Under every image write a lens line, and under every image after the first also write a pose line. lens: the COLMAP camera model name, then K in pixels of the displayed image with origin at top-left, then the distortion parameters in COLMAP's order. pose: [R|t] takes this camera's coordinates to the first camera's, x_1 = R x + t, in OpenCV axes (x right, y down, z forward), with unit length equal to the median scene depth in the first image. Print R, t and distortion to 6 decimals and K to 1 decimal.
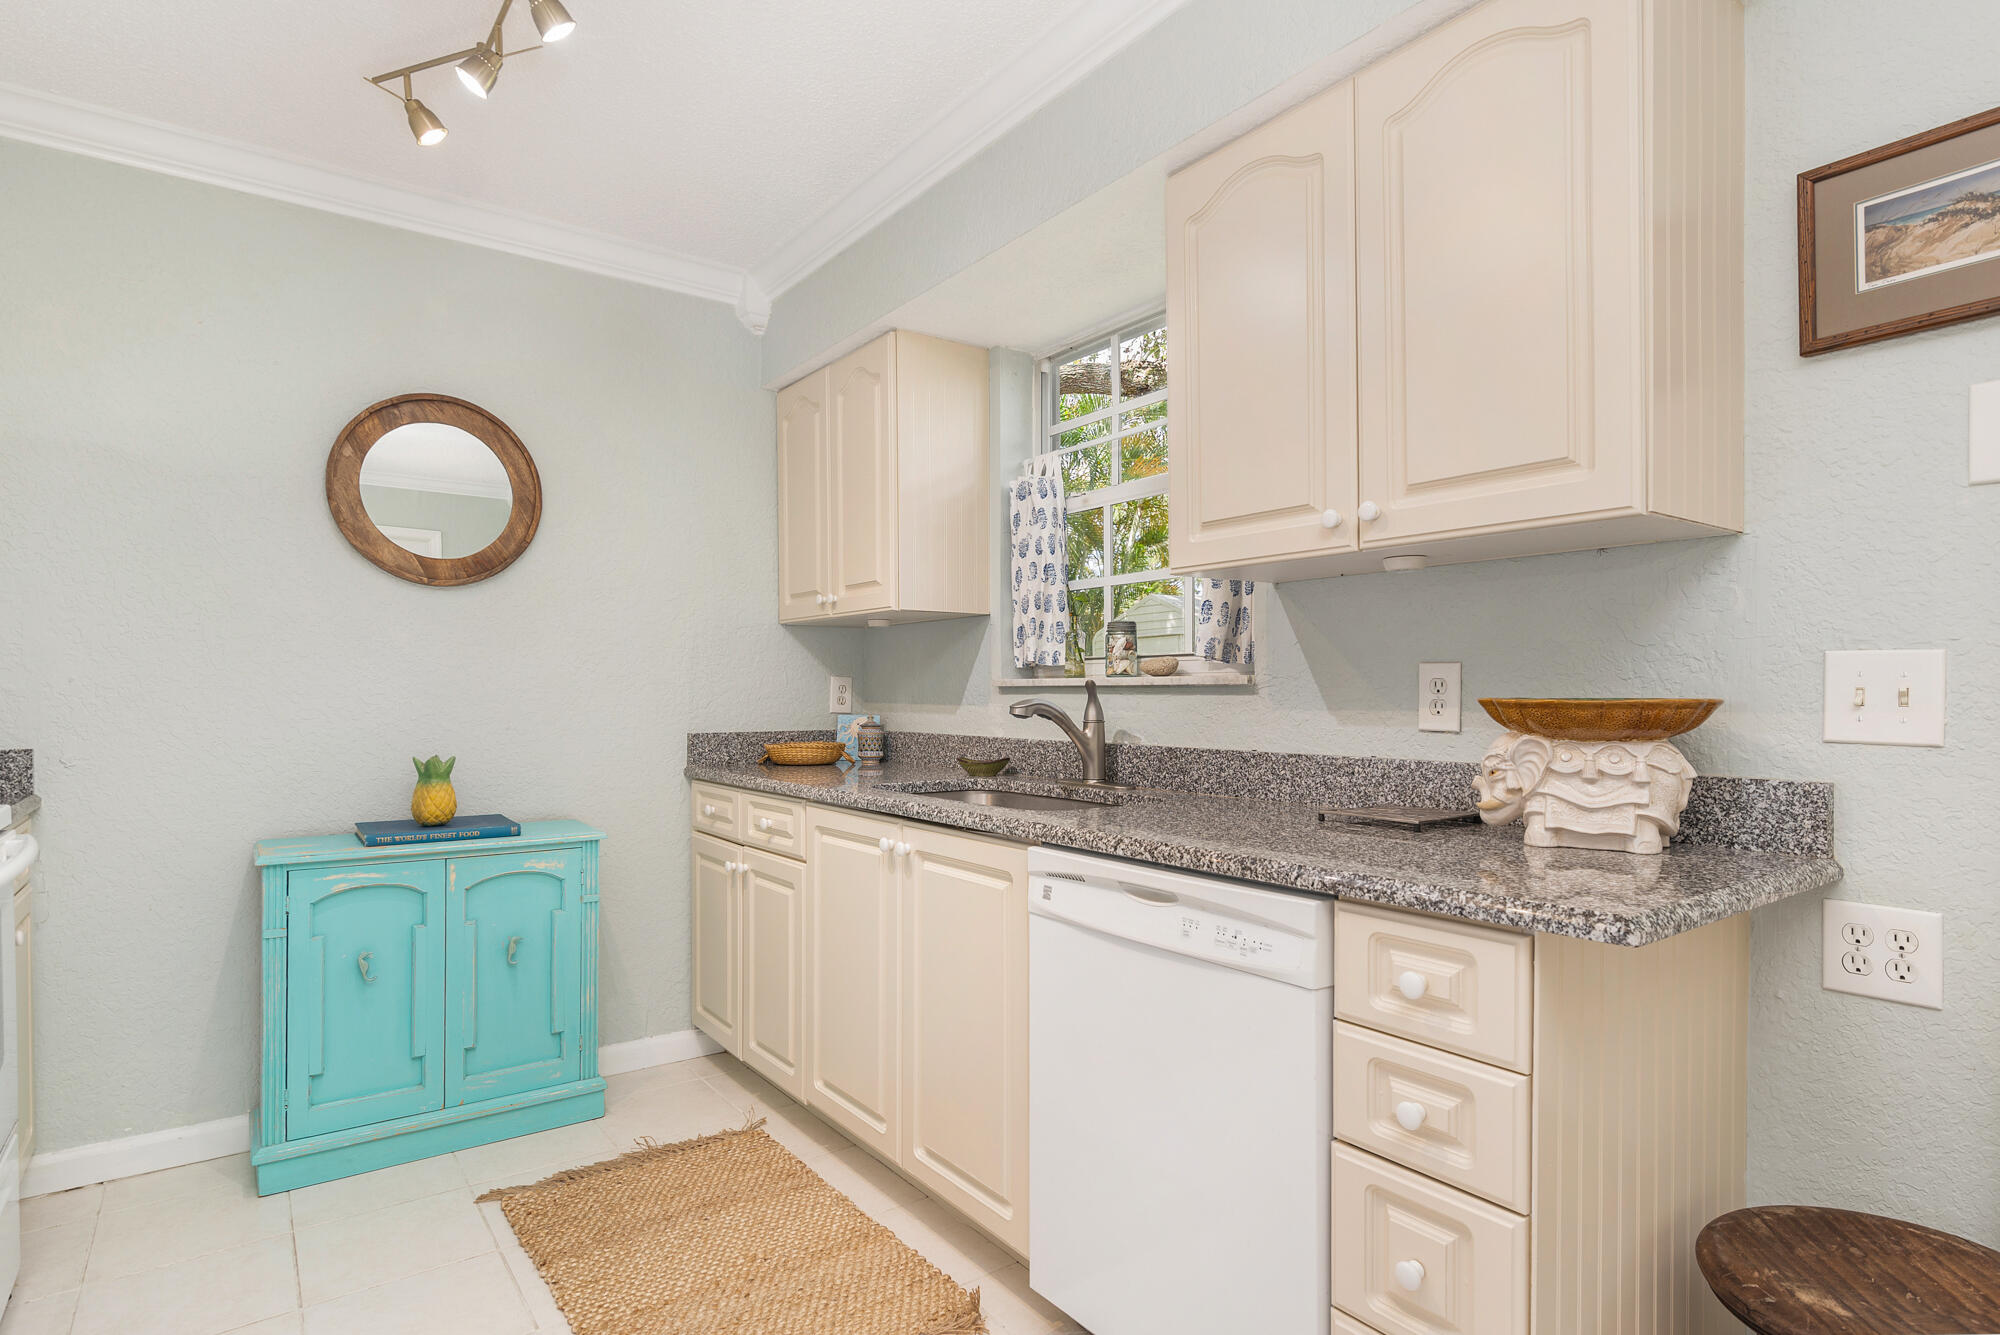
lens RADIAL K [[1019.4, 0, 1010.9], [0, 1019.4, 726.1], [0, 0, 1]] dist [0.000019, -0.001160]
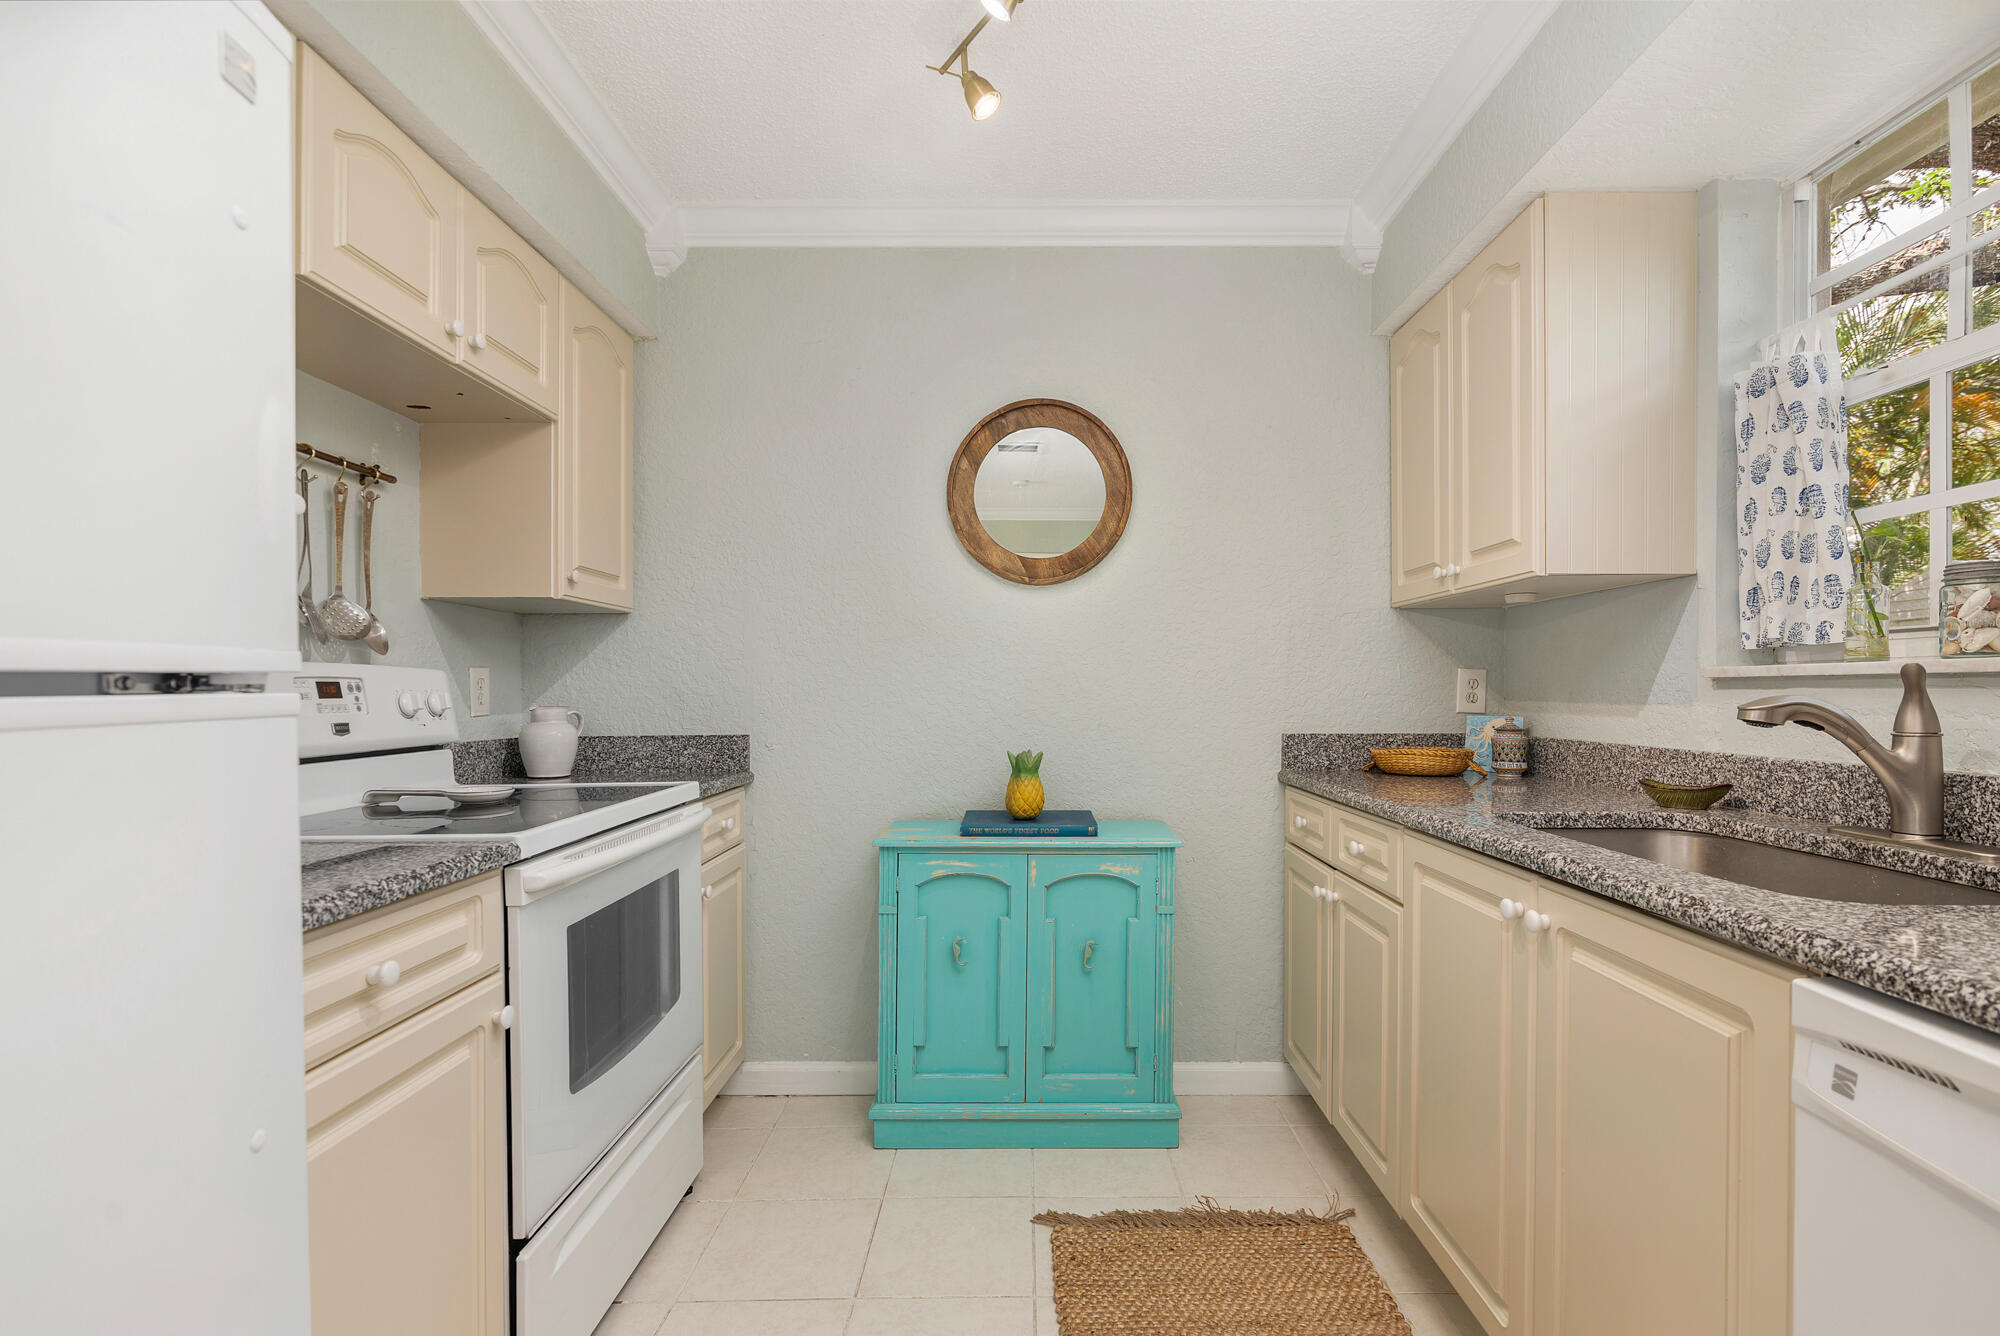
lens RADIAL K [[919.3, 0, 1036.5], [0, 919.3, 700.5], [0, 0, 1]] dist [0.000405, -0.000464]
pose [[0.803843, 0.005021, -0.594821, -0.009982], [-0.018537, 0.999690, -0.016613, -0.005374], [0.594553, 0.024380, 0.803687, 0.250548]]
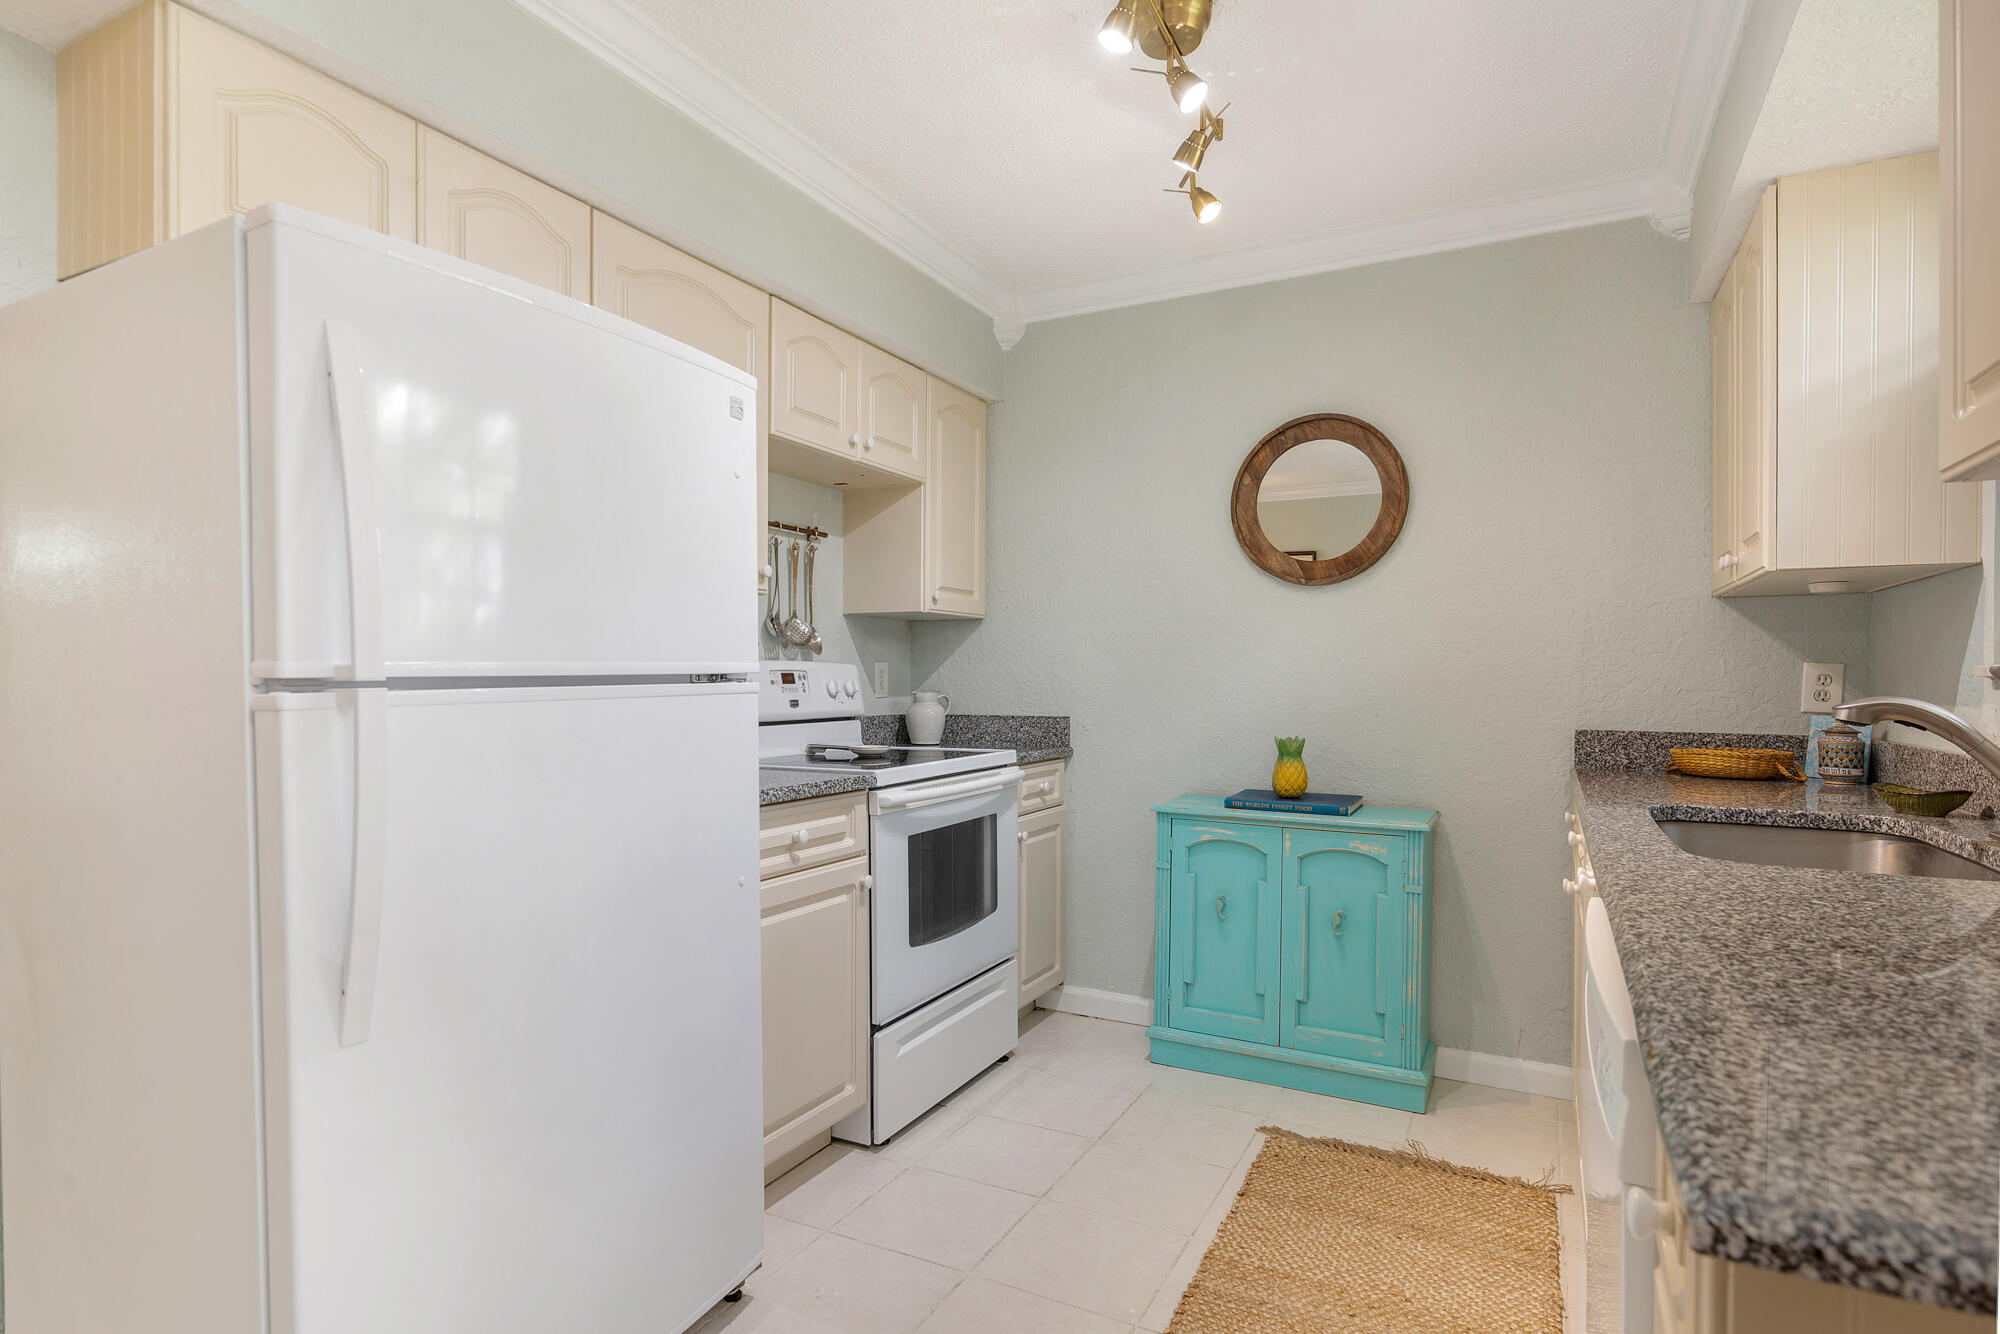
lens RADIAL K [[1051.9, 0, 999.8], [0, 1051.9, 720.0], [0, 0, 1]] dist [0.000188, -0.000379]
pose [[0.434033, 0.039611, -0.900026, 0.325661], [-0.036913, 0.998976, 0.026164, -0.007421], [0.900141, 0.021866, 0.435050, 0.186624]]
